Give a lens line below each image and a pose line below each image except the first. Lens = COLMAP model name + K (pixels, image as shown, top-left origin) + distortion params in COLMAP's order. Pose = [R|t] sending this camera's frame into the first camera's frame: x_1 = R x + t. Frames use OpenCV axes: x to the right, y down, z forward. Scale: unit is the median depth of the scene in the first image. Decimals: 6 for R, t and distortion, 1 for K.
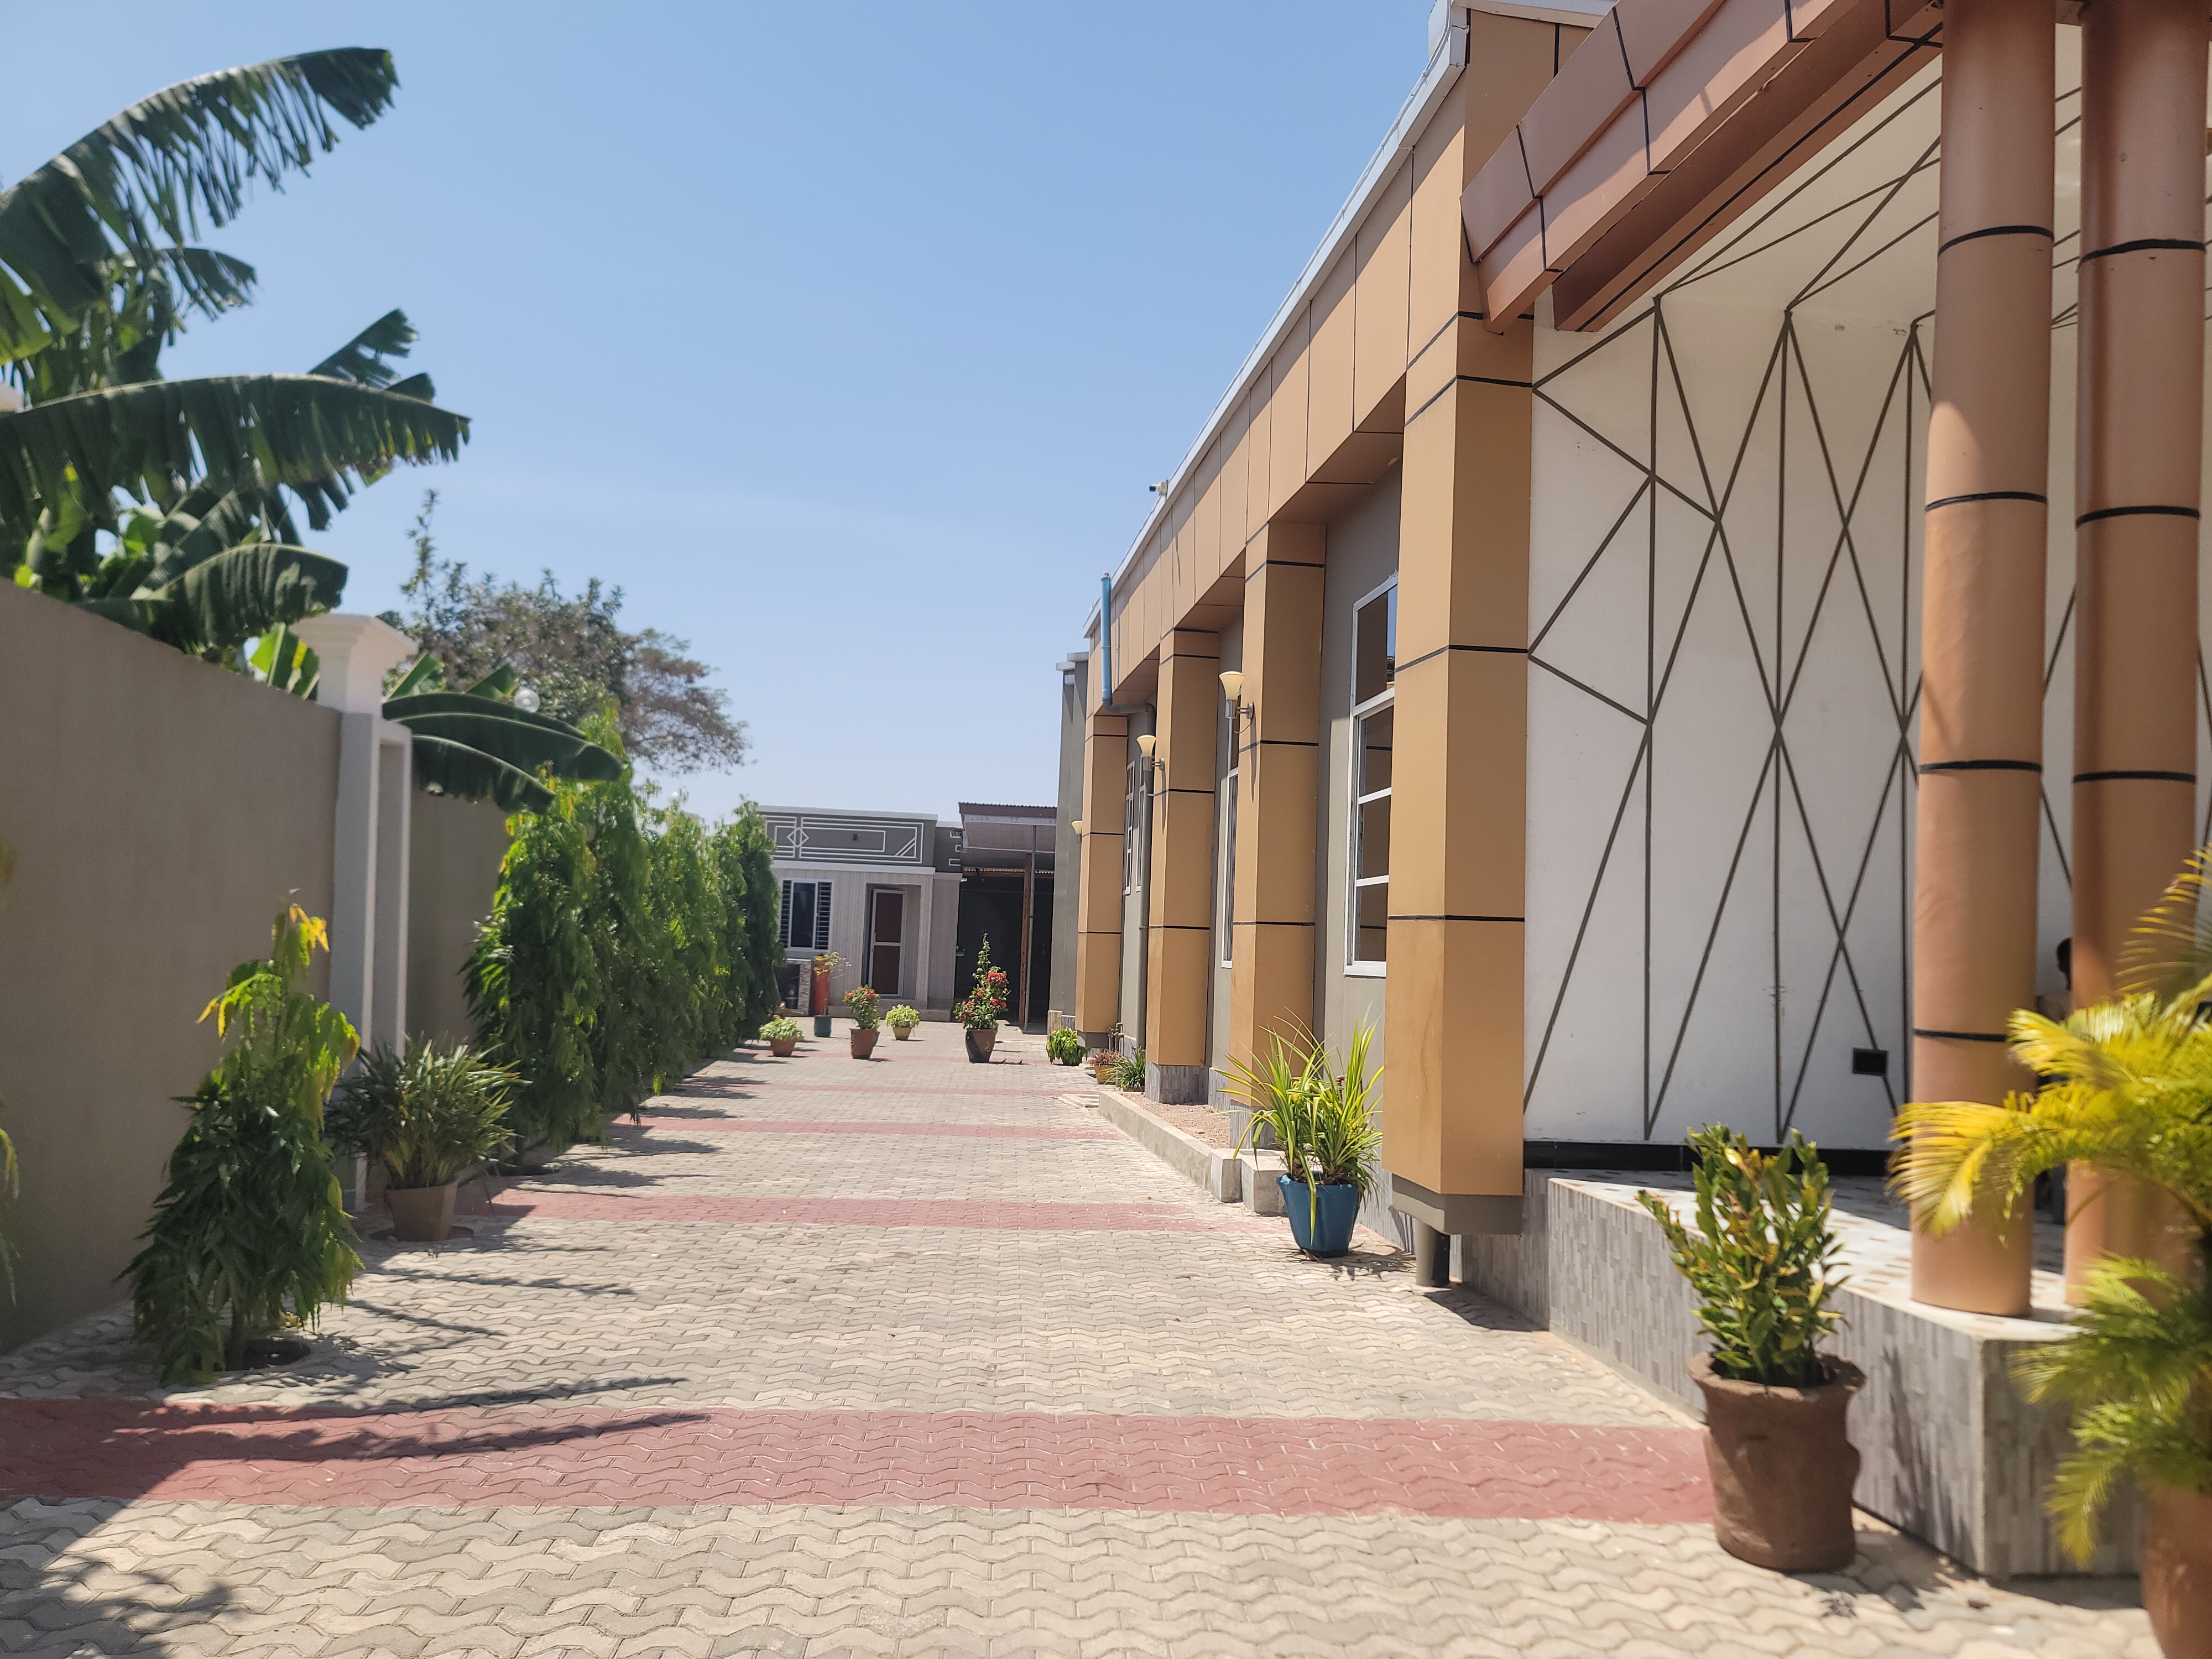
lens RADIAL K [[1591.9, 0, 1106.0], [0, 1591.9, 829.5], [0, 0, 1]] dist [-0.001577, -0.001229]
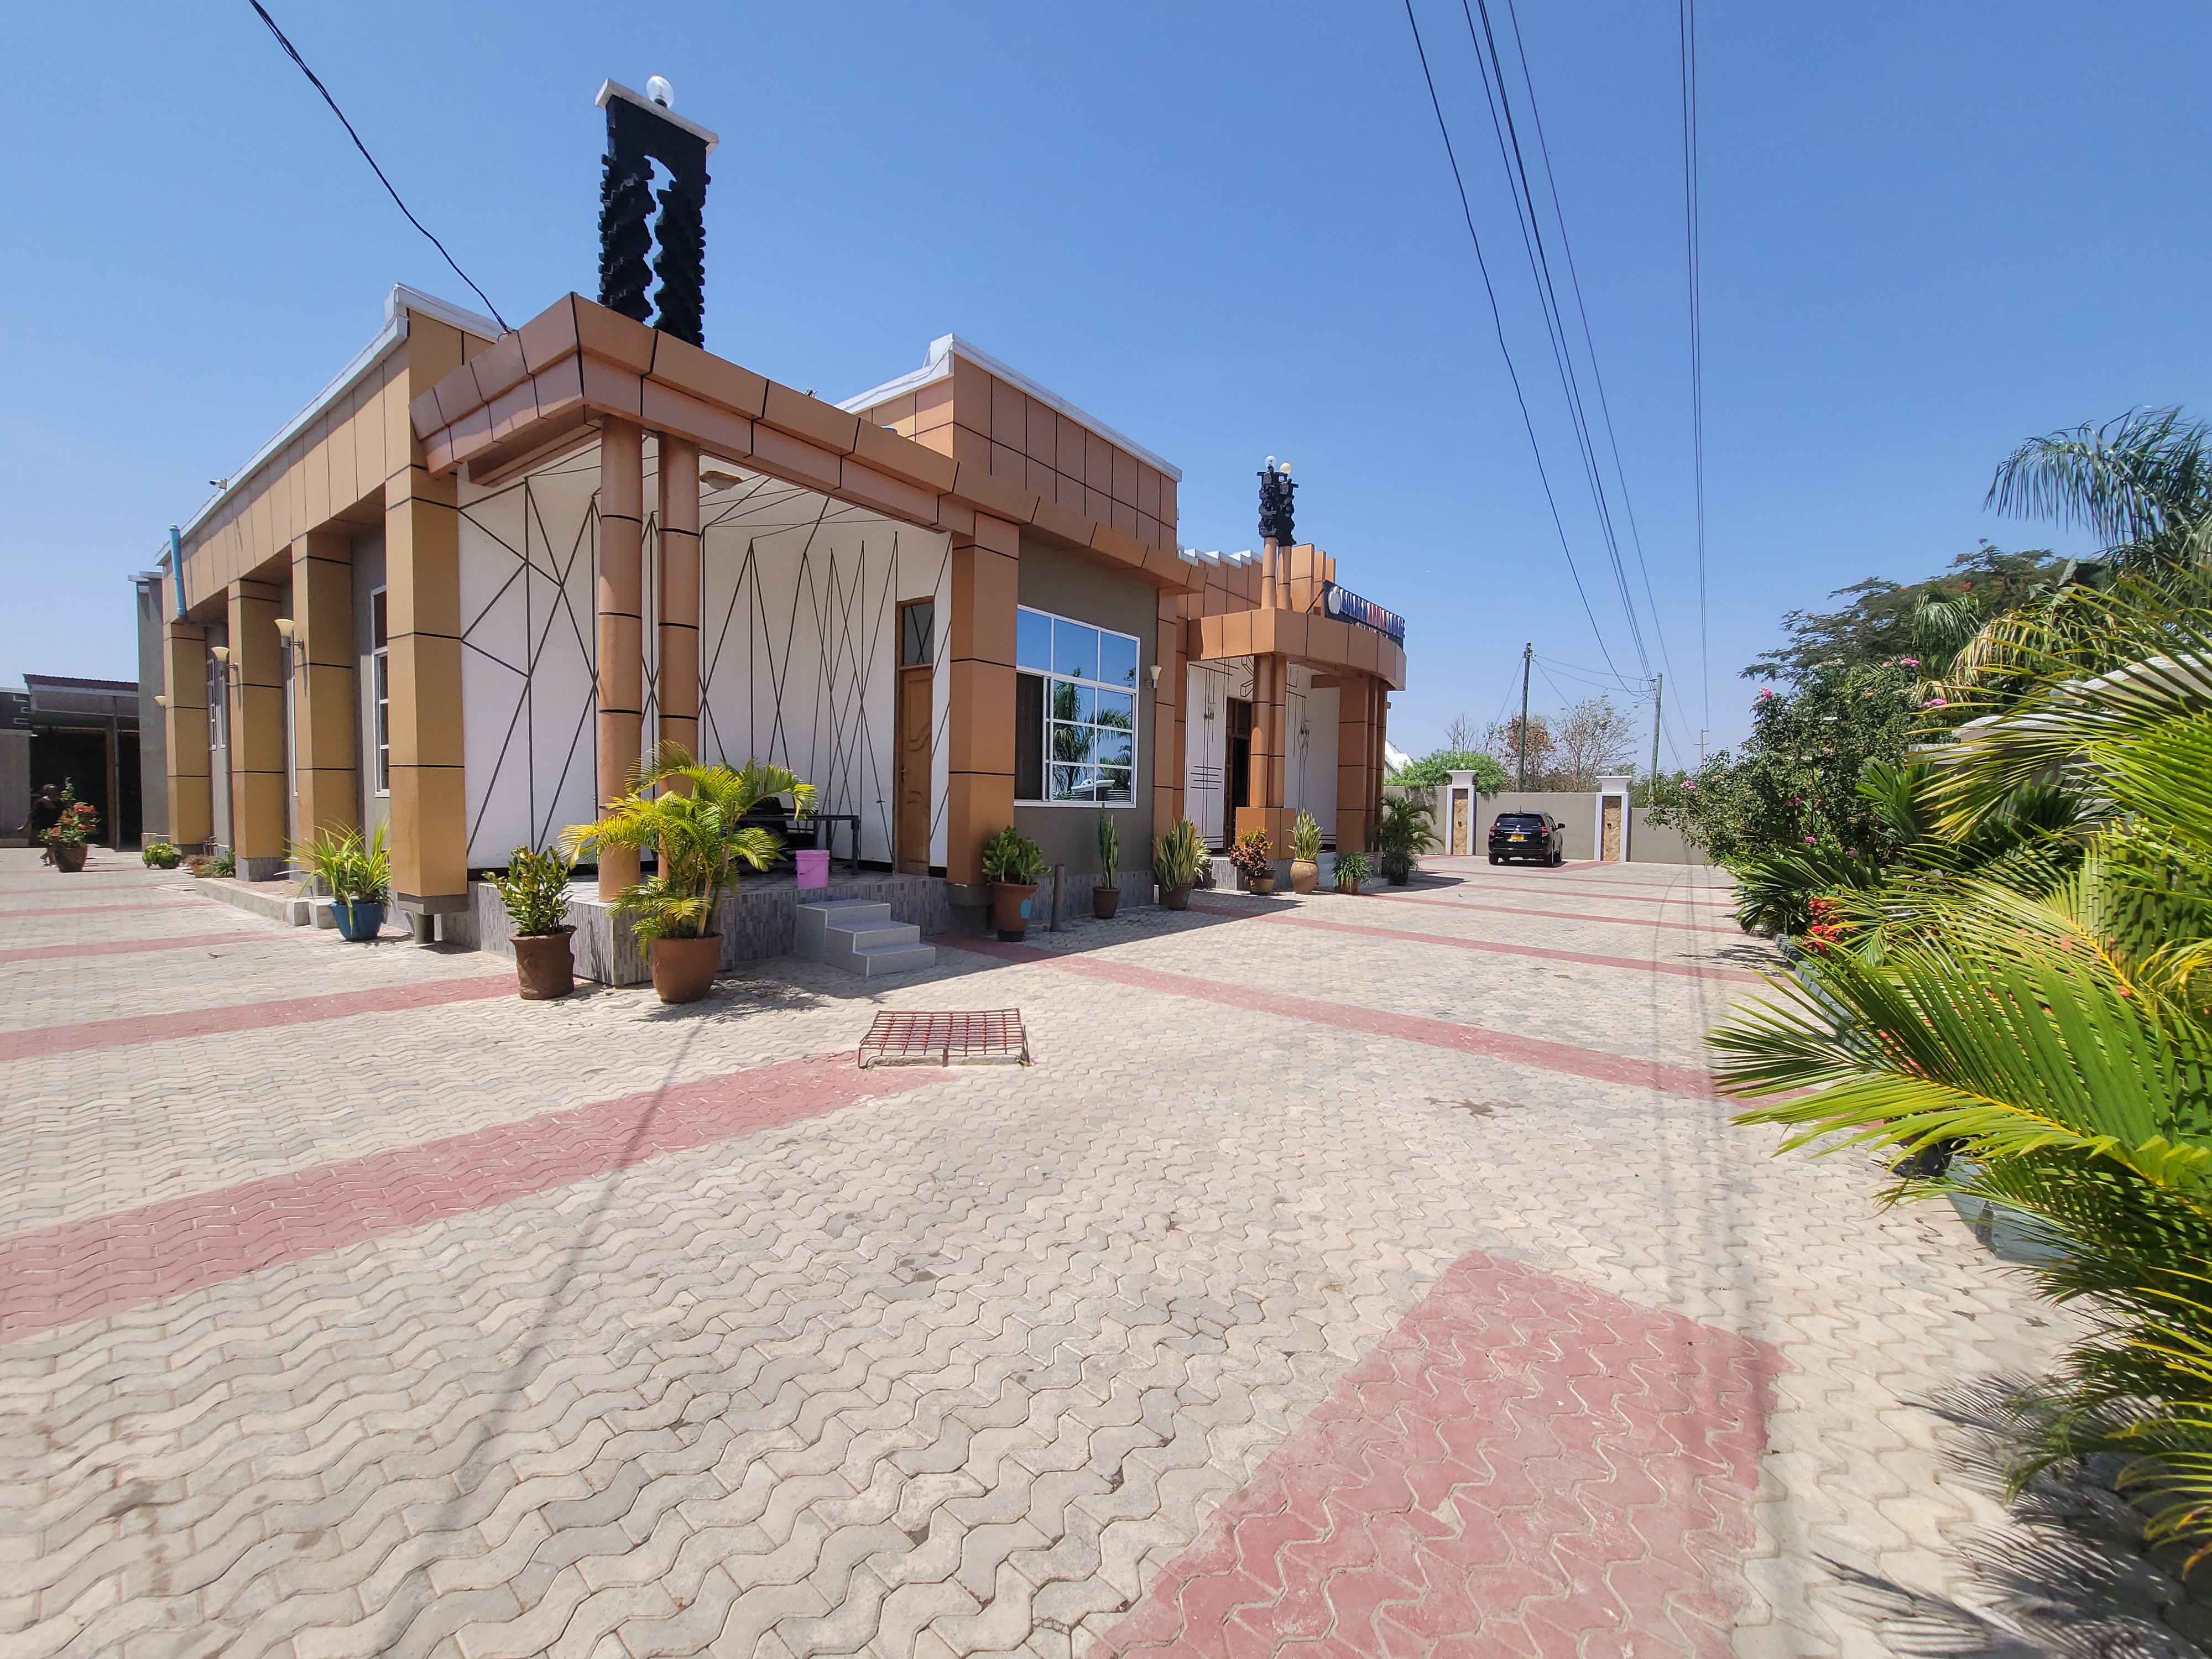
lens RADIAL K [[905.1, 0, 1098.2], [0, 905.1, 840.0], [0, 0, 1]] dist [0.000962, 0.001190]
pose [[0.712559, -0.054893, 0.699462, 0.009717], [-0.040284, 0.992089, 0.118896, -0.017809], [-0.700455, -0.112898, 0.704711, -0.334120]]
